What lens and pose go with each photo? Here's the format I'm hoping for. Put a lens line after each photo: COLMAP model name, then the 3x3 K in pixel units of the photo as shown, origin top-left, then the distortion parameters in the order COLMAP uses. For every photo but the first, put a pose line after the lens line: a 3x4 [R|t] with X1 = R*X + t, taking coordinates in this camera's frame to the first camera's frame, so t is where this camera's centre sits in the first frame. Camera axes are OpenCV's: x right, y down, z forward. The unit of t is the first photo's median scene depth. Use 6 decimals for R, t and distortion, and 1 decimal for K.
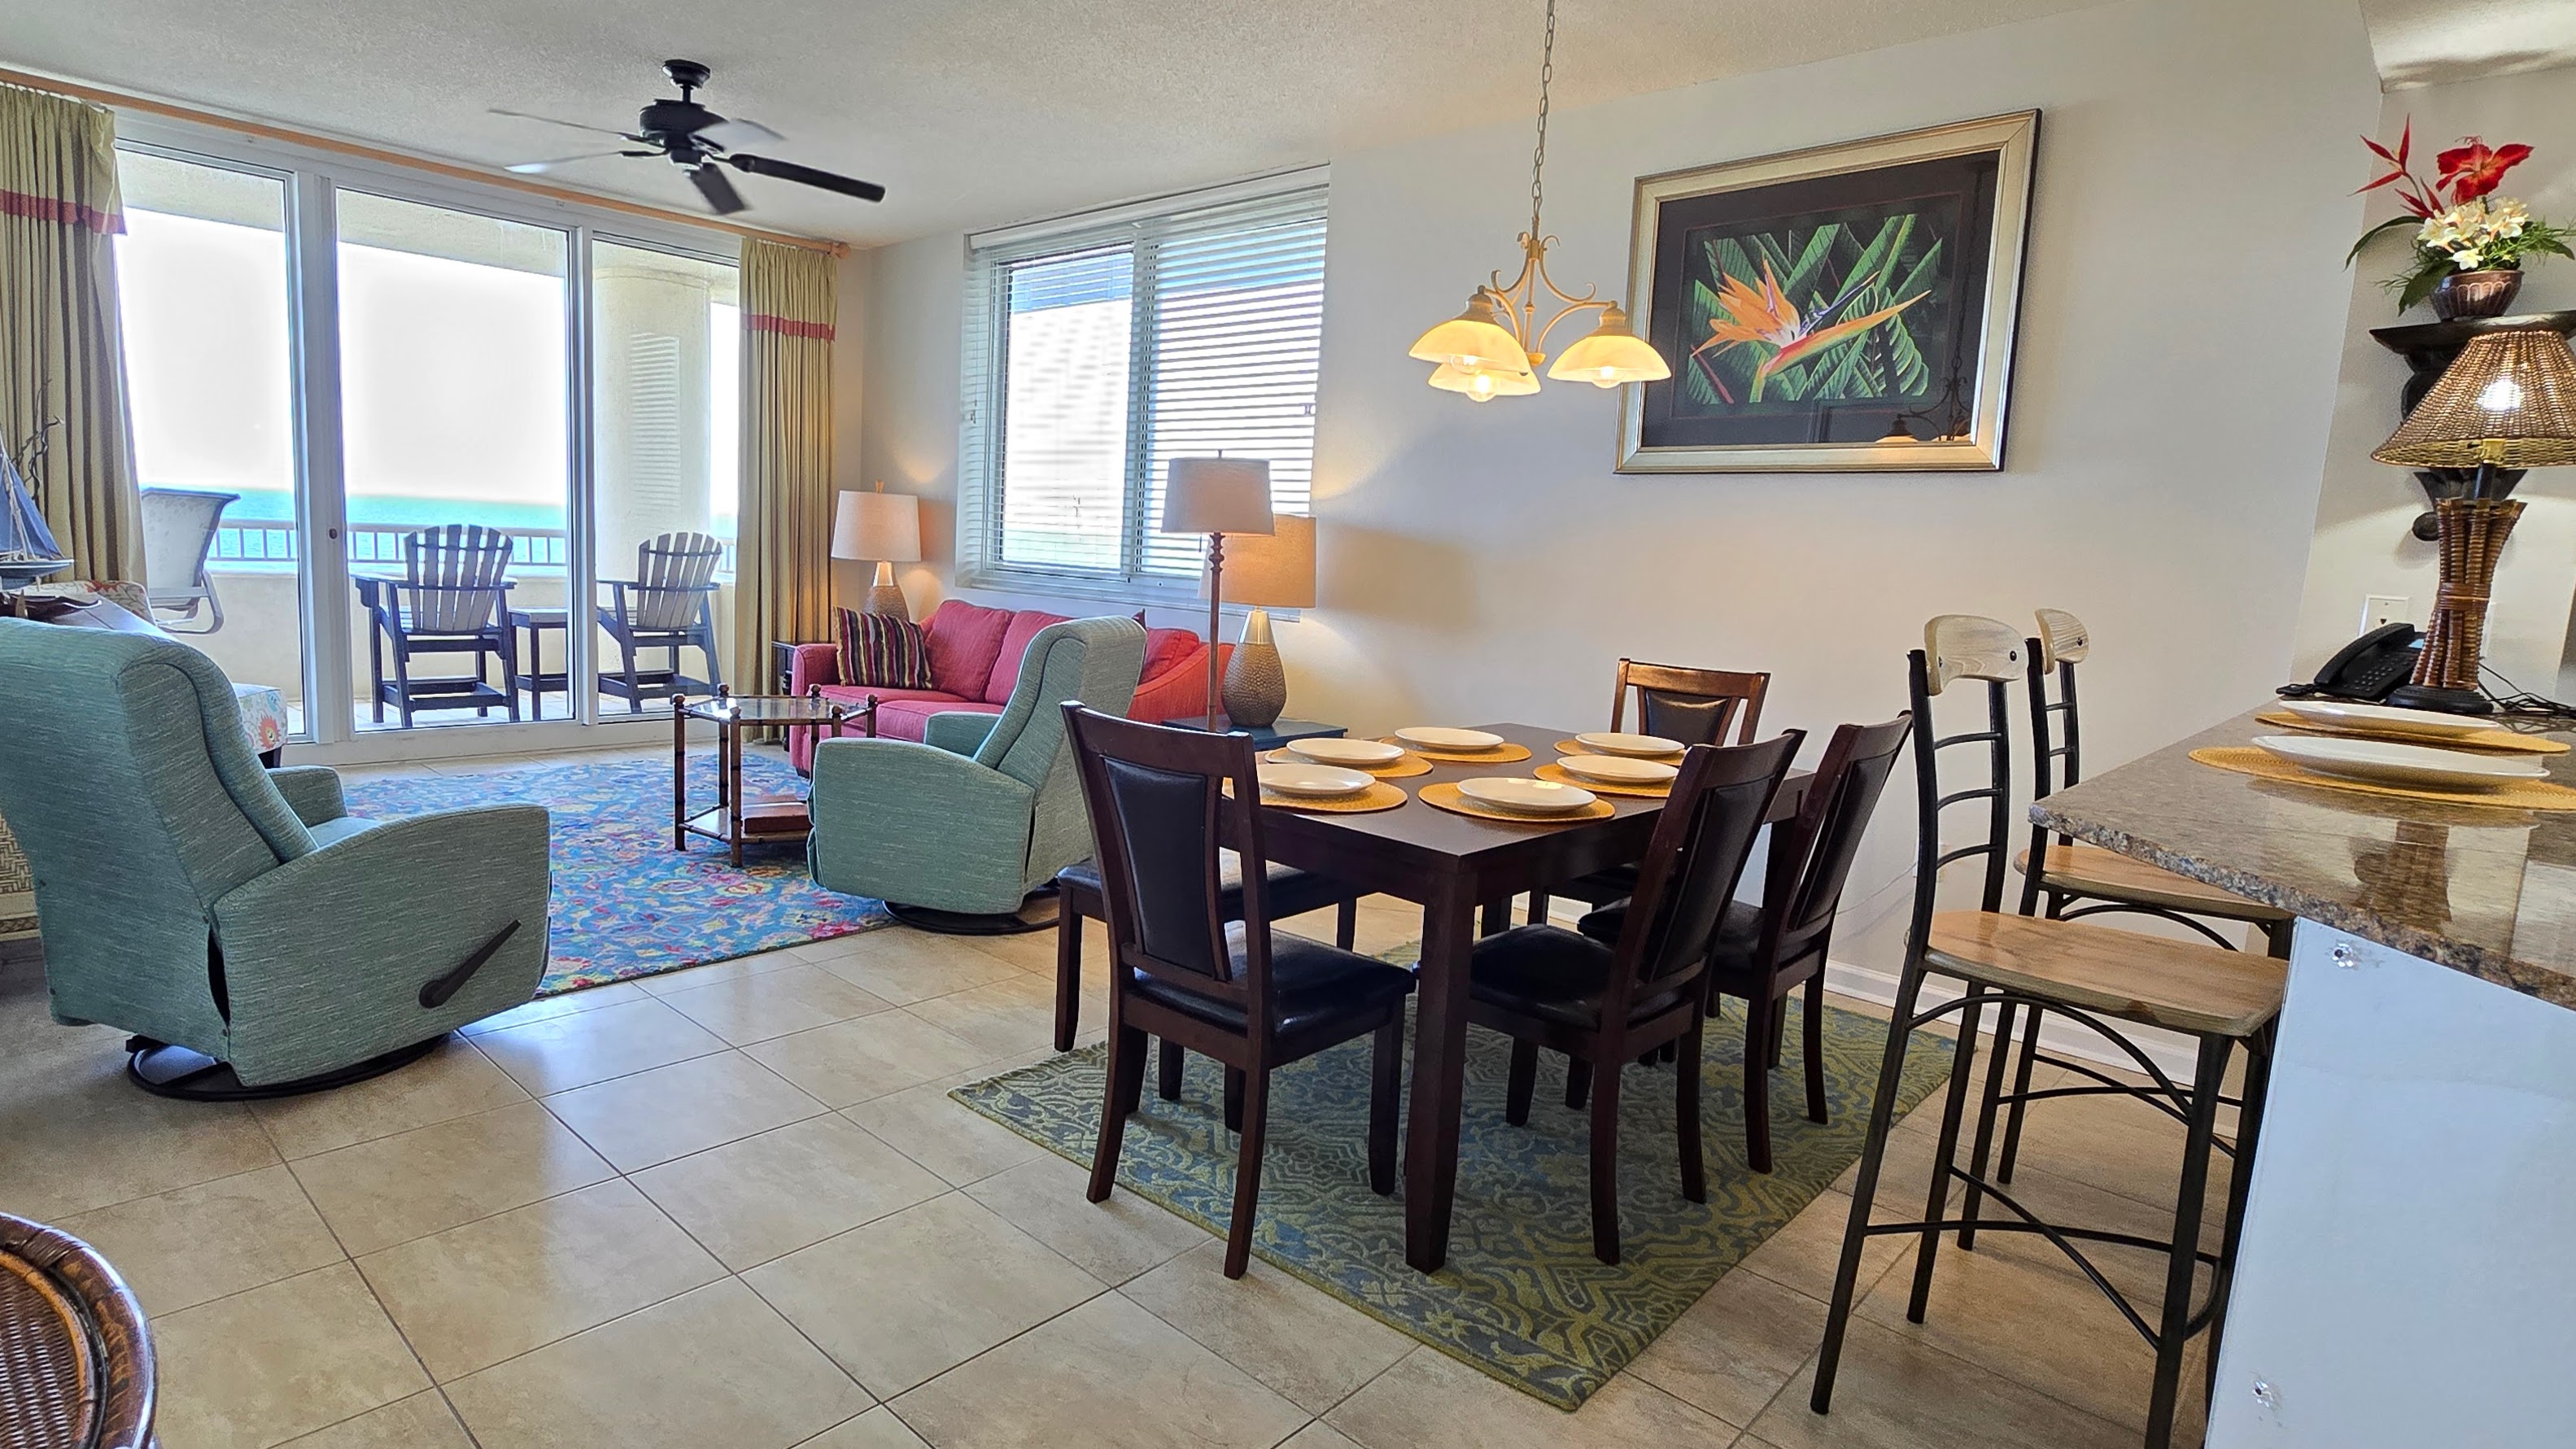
lens RADIAL K [[1321.9, 0, 1231.0], [0, 1321.9, 714.5], [0, 0, 1]] dist [0.000142, -0.007984]
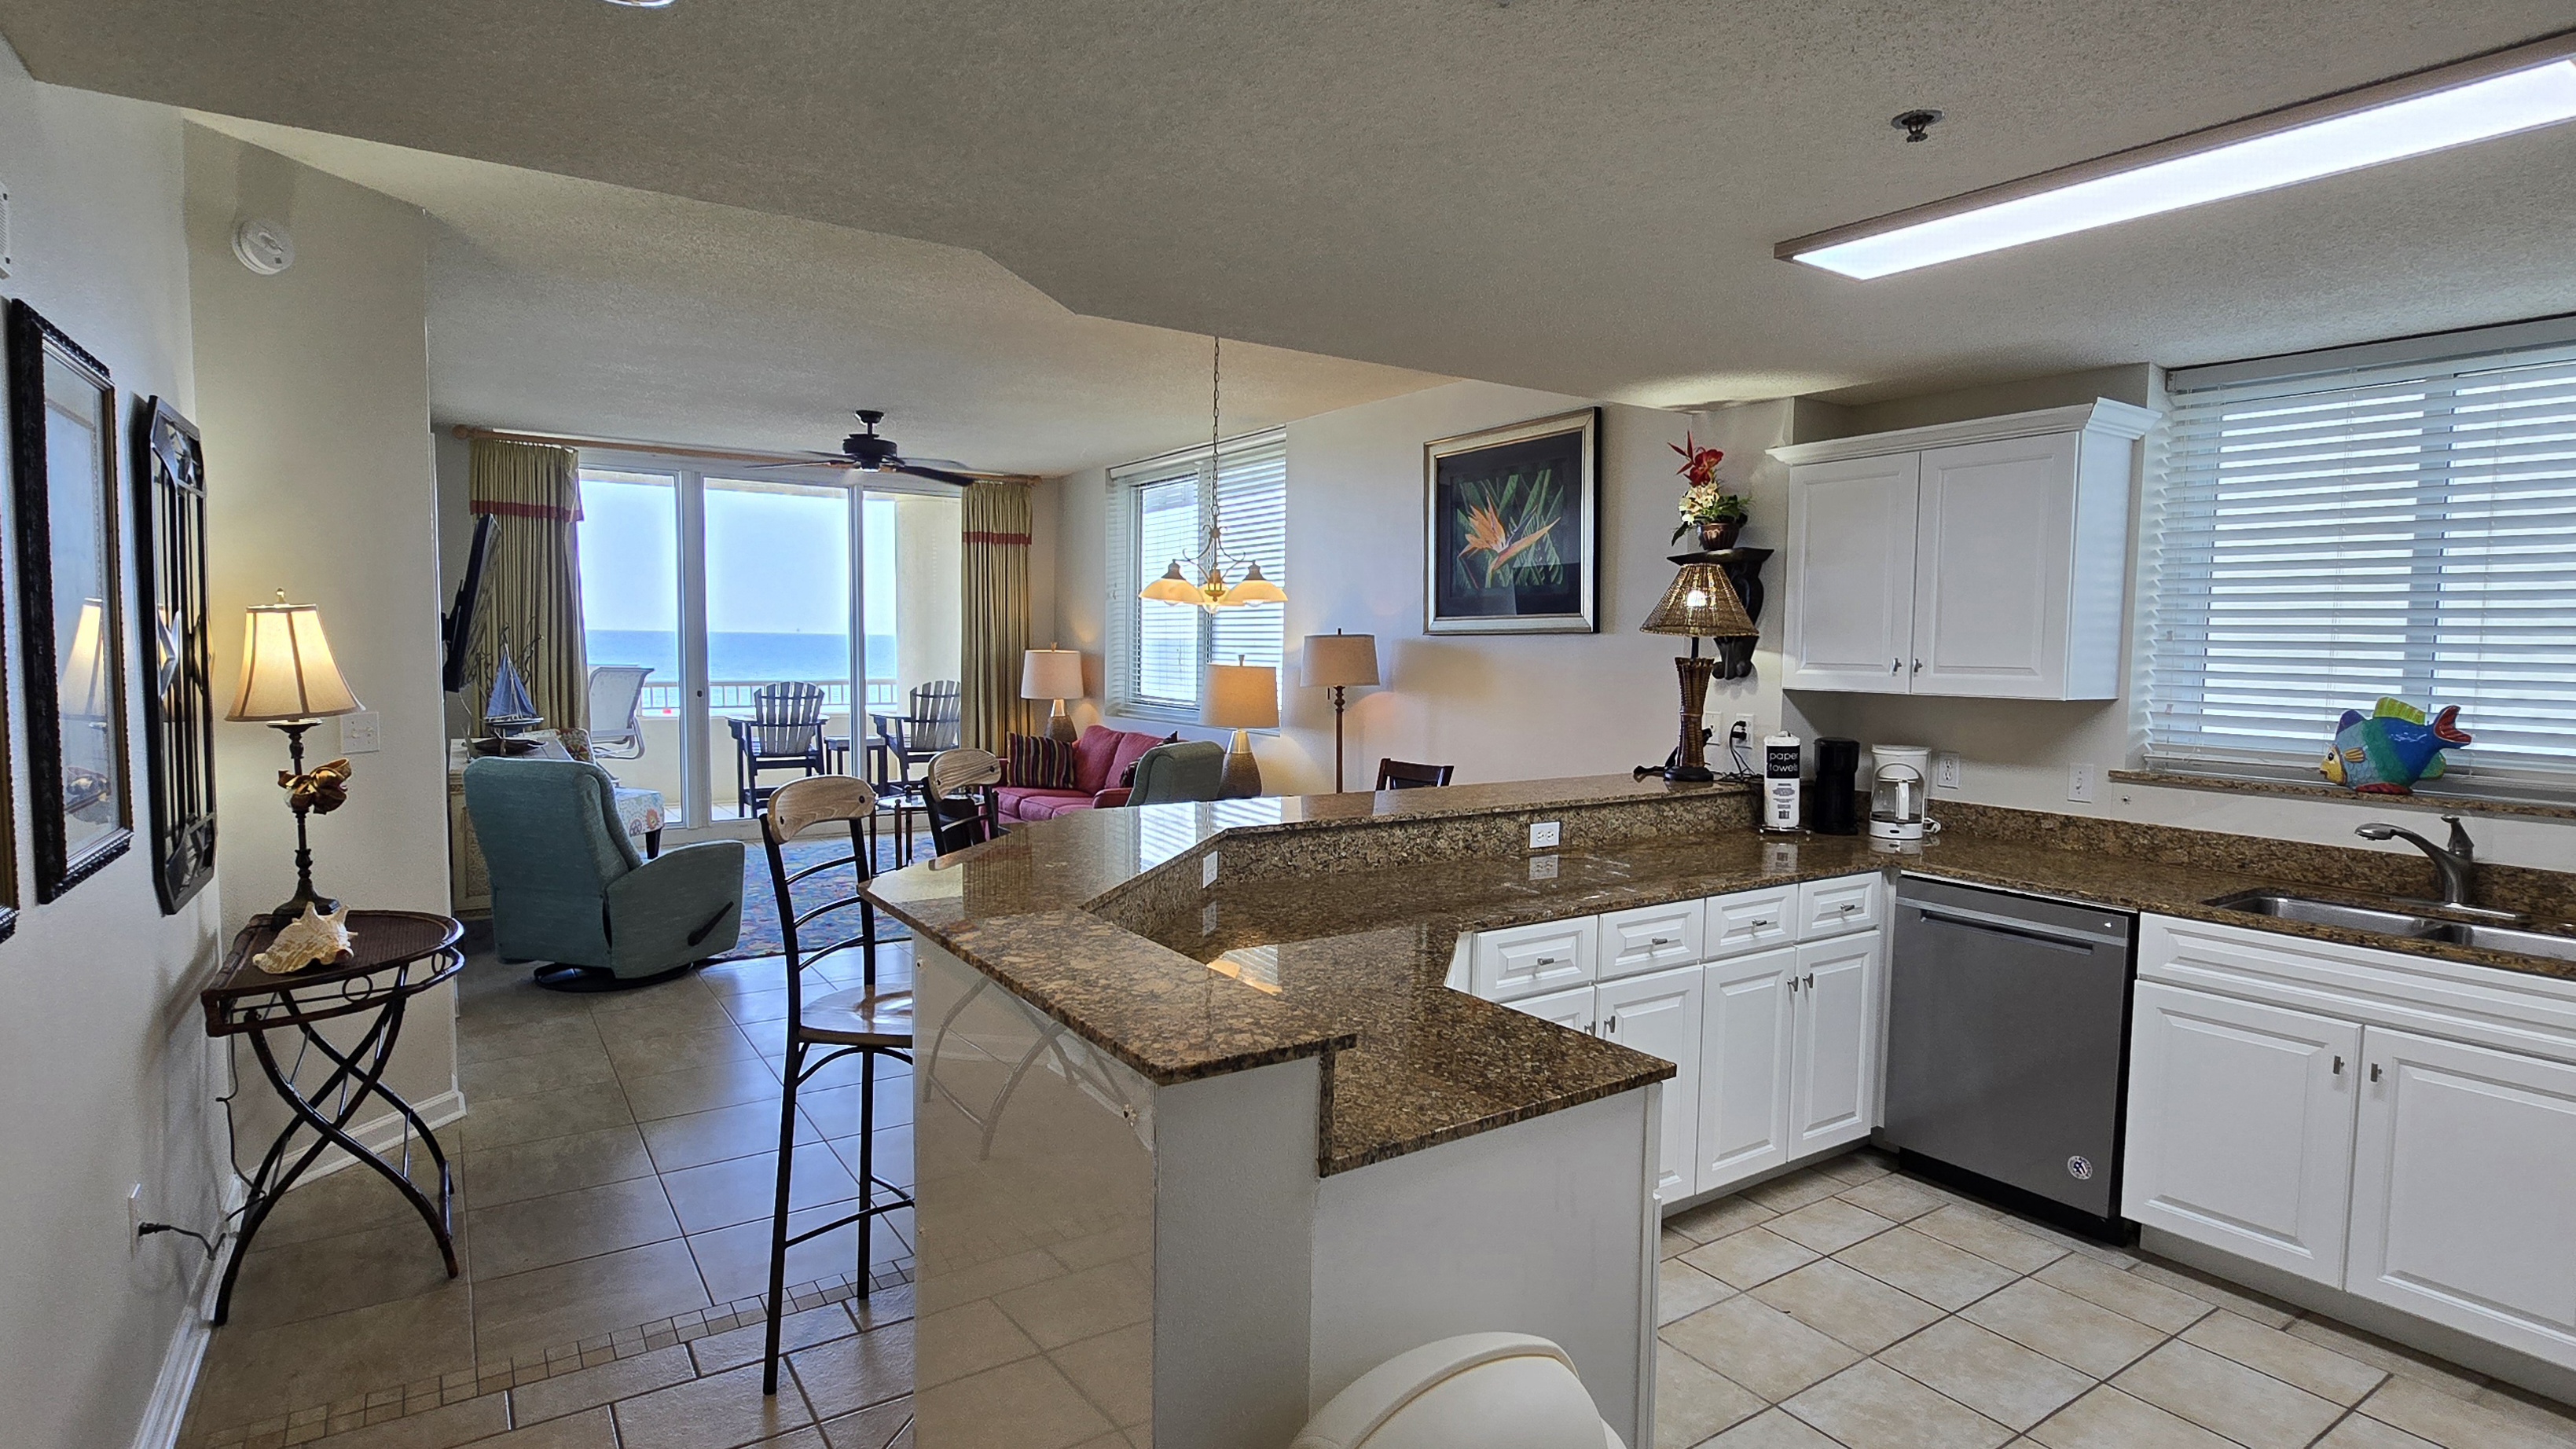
lens RADIAL K [[1300.1, 0, 1332.6], [0, 1300.1, 731.5], [0, 0, 1]] dist [-0.000737, 0.000723]
pose [[0.976681, -0.022351, -0.213531, 0.529900], [0.007377, 0.997473, -0.070668, 0.031430], [0.214571, 0.067444, 0.974377, -0.471361]]
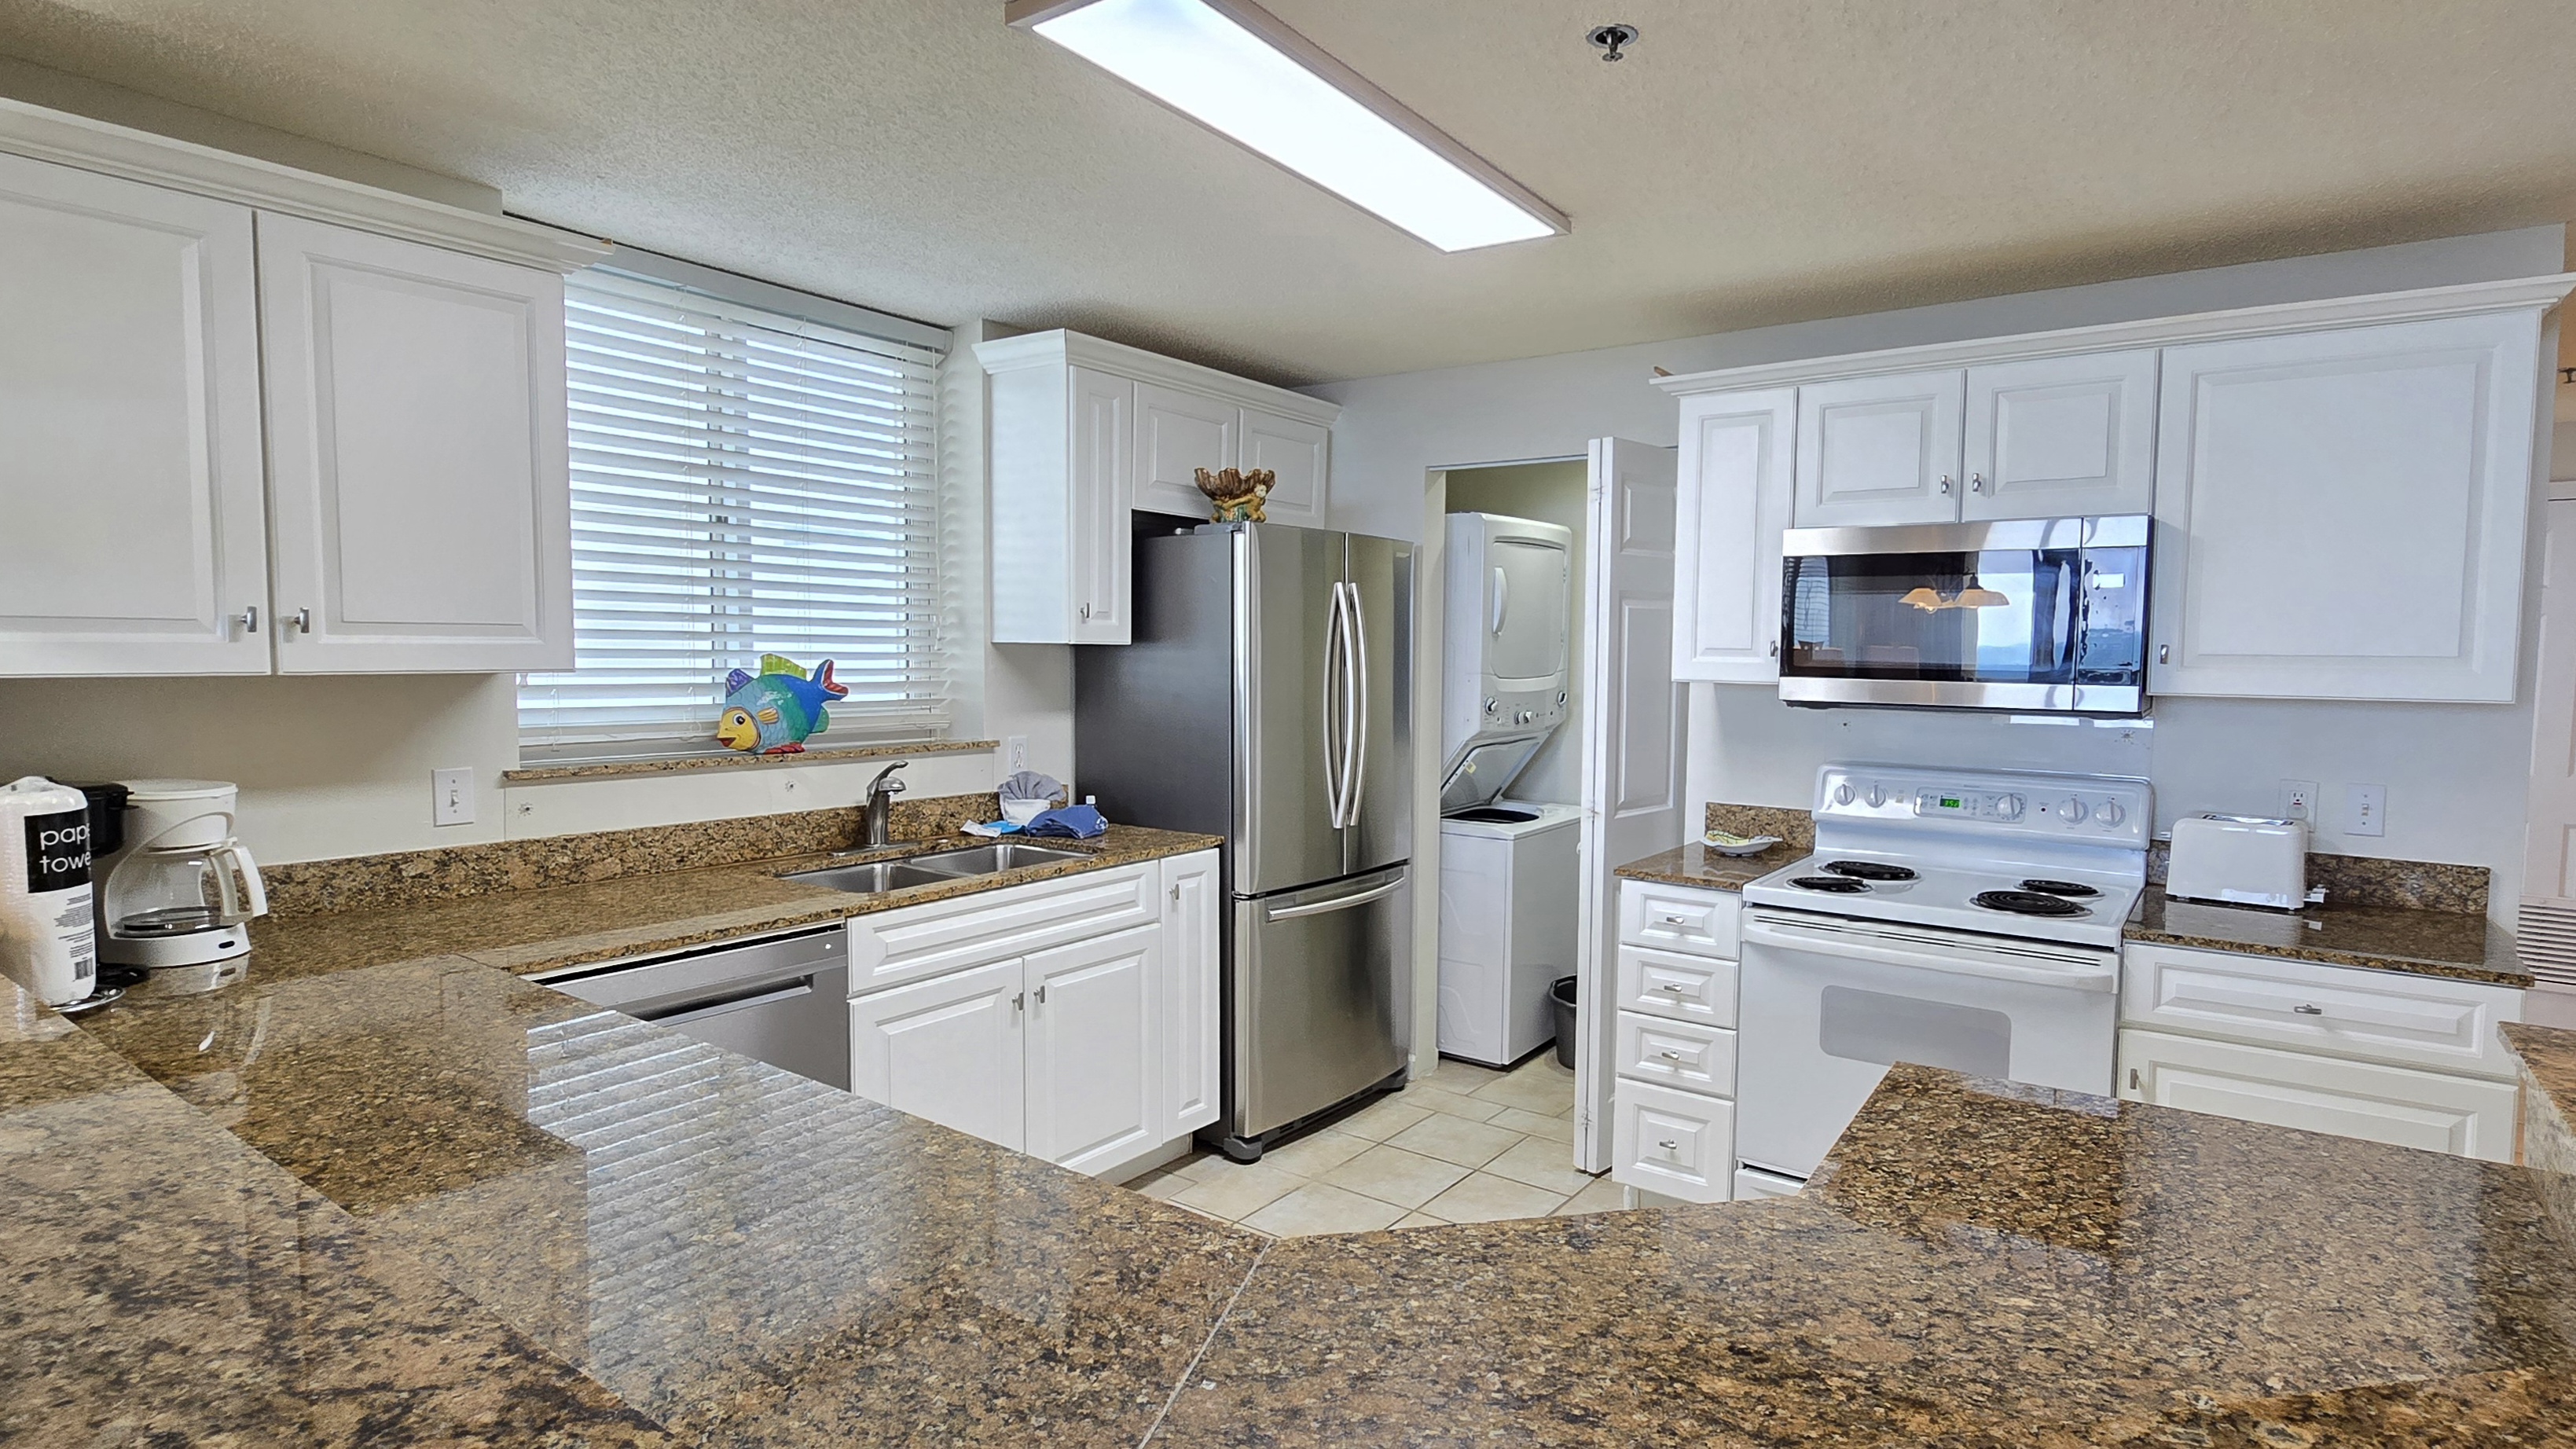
lens RADIAL K [[1300.1, 0, 1332.6], [0, 1300.1, 731.5], [0, 0, 1]] dist [-0.000737, 0.000723]
pose [[-0.149101, -0.113352, 0.982304, 0.176290], [0.110021, 0.985338, 0.130402, -0.061109], [-0.982682, 0.127517, -0.134444, 0.234618]]
